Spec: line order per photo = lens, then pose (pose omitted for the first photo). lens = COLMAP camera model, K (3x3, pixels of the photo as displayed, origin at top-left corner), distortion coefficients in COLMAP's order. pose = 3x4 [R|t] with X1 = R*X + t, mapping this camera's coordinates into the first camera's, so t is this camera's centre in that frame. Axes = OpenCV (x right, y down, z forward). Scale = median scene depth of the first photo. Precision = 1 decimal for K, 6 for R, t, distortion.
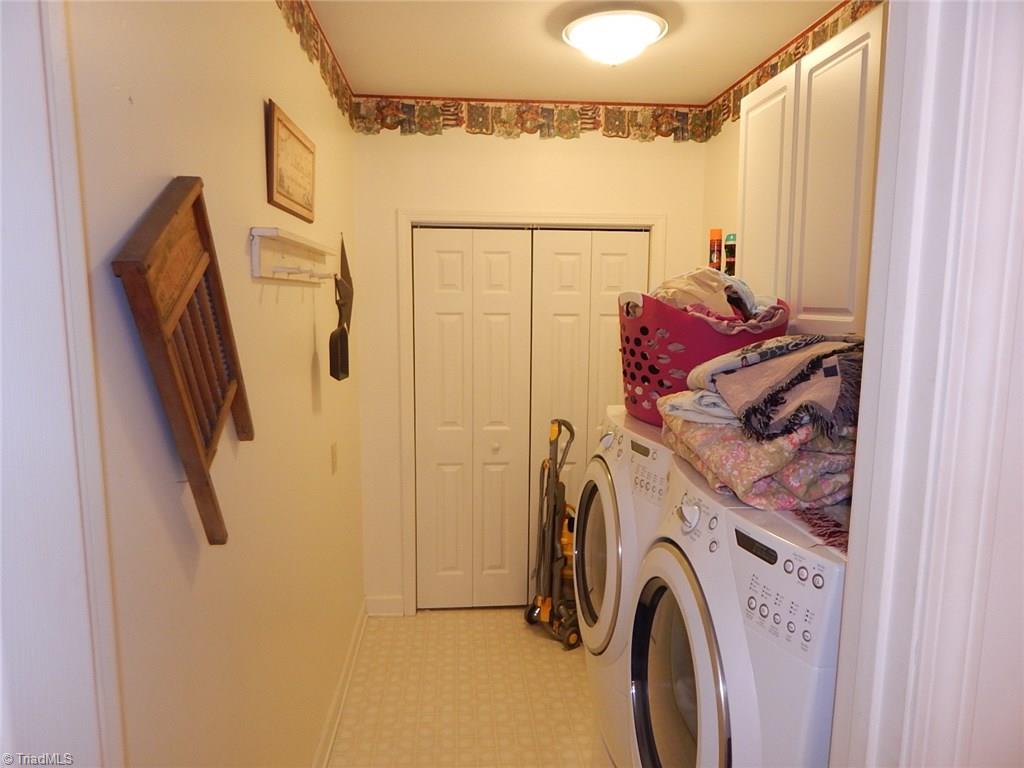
lens RADIAL K [[671.9, 0, 512.0], [0, 671.9, 384.0], [0, 0, 1]] dist [0.007289, -0.001092]
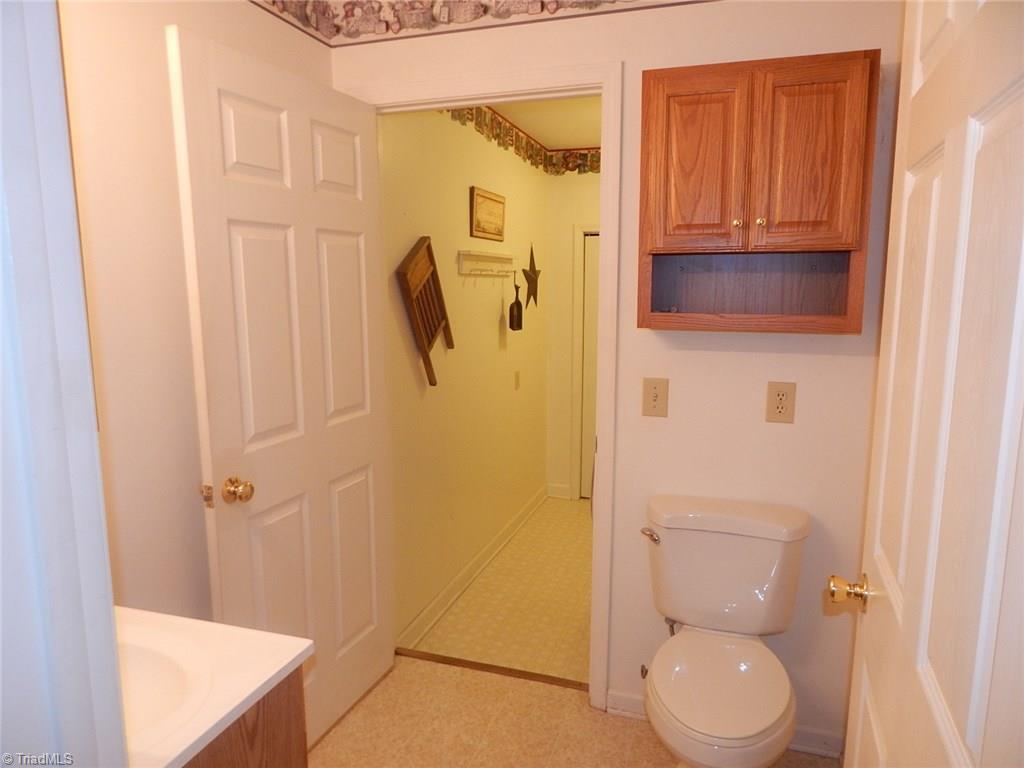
lens RADIAL K [[671.9, 0, 512.0], [0, 671.9, 384.0], [0, 0, 1]] dist [0.007289, -0.001092]
pose [[0.921409, 0.049235, -0.385462, 0.518660], [-0.041310, 0.998731, 0.028819, 0.102703], [0.386391, -0.010631, 0.922274, -0.767473]]
